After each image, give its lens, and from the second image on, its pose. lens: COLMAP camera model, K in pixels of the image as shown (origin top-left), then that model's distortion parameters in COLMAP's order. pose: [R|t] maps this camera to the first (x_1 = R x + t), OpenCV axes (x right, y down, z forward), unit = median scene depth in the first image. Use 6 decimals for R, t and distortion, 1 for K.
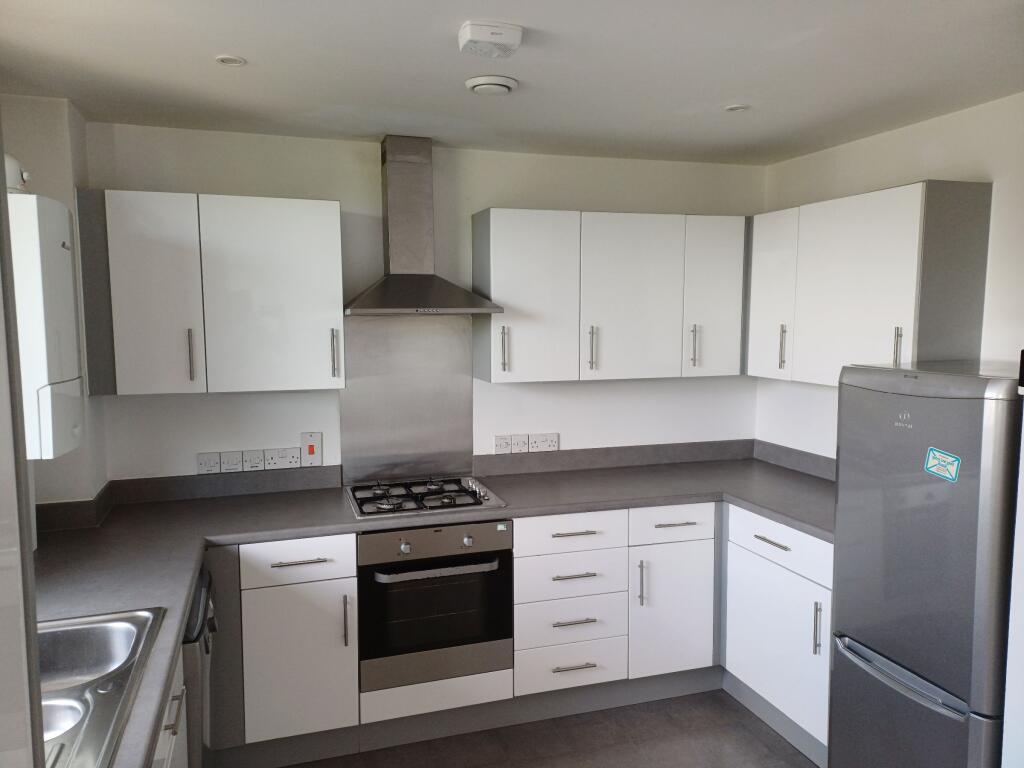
lens RADIAL K [[751.1, 0, 511.1], [0, 751.1, 383.3], [0, 0, 1]] dist [0.011937, 0.000979]
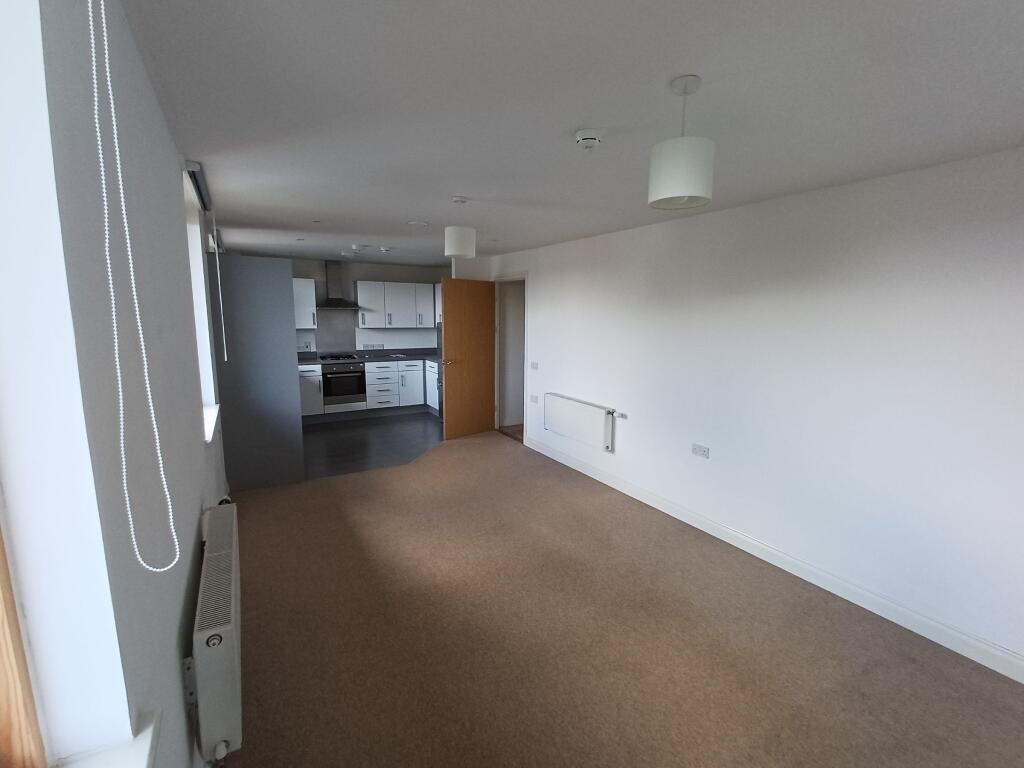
lens RADIAL K [[472.3, 0, 533.7], [0, 472.3, 376.2], [0, 0, 1]] dist [-0.002064, -0.000065]
pose [[0.974120, -0.023004, 0.224860, 0.284466], [0.012981, 0.998859, 0.045951, 0.141123], [-0.225660, -0.041843, 0.973307, -1.477108]]
